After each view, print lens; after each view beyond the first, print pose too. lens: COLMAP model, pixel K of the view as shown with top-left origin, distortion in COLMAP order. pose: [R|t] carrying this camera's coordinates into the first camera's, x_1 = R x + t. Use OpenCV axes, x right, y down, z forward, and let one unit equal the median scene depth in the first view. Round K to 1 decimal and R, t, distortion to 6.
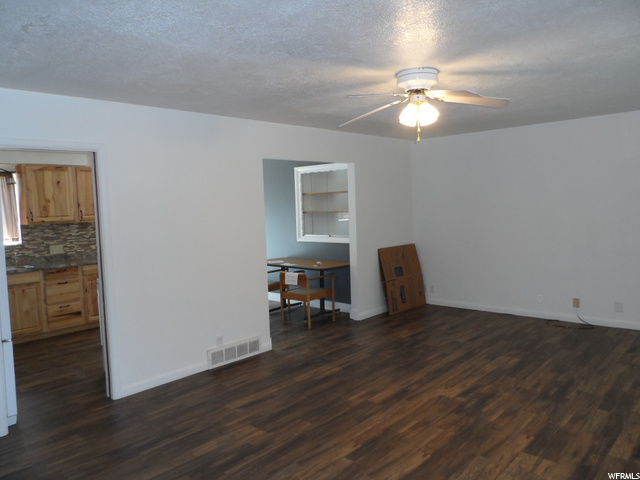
lens RADIAL K [[475.6, 0, 320.0], [0, 475.6, 240.0], [0, 0, 1]] dist [-0.003023, 0.006555]
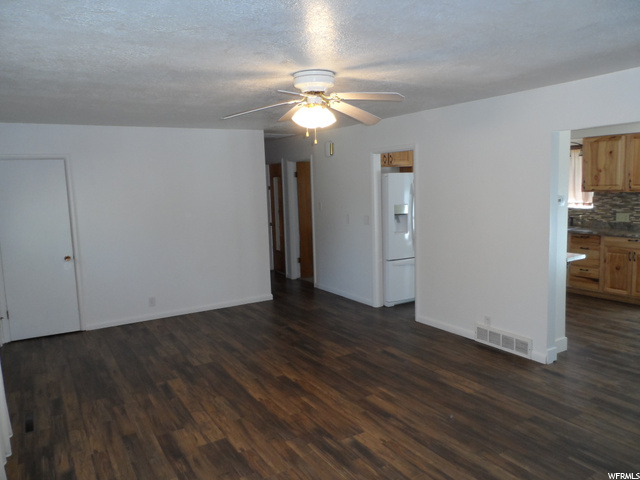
lens RADIAL K [[475.6, 0, 320.0], [0, 475.6, 240.0], [0, 0, 1]] dist [-0.003023, 0.006555]
pose [[-0.267817, 0.158451, -0.950351, 0.800193], [-0.028907, 0.984618, 0.172311, -0.120227], [0.963036, 0.073620, -0.259117, 0.872151]]
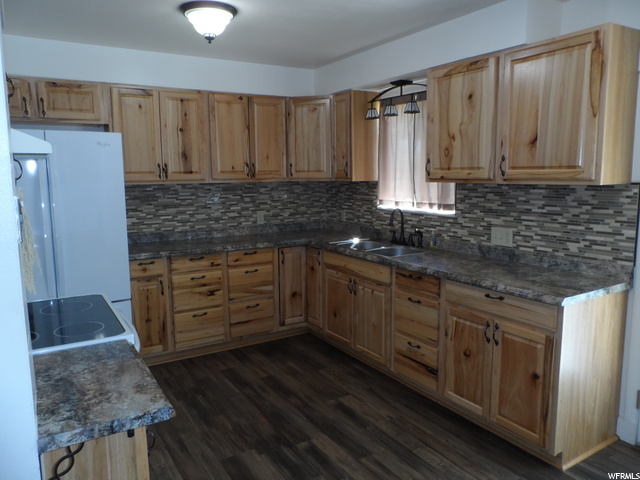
lens RADIAL K [[475.6, 0, 320.0], [0, 475.6, 240.0], [0, 0, 1]] dist [-0.003023, 0.006555]
pose [[-0.267850, 0.175892, -0.947269, -0.050741], [-0.052010, 0.979121, 0.196512, -0.085592], [0.962056, 0.101903, -0.253109, 1.277396]]
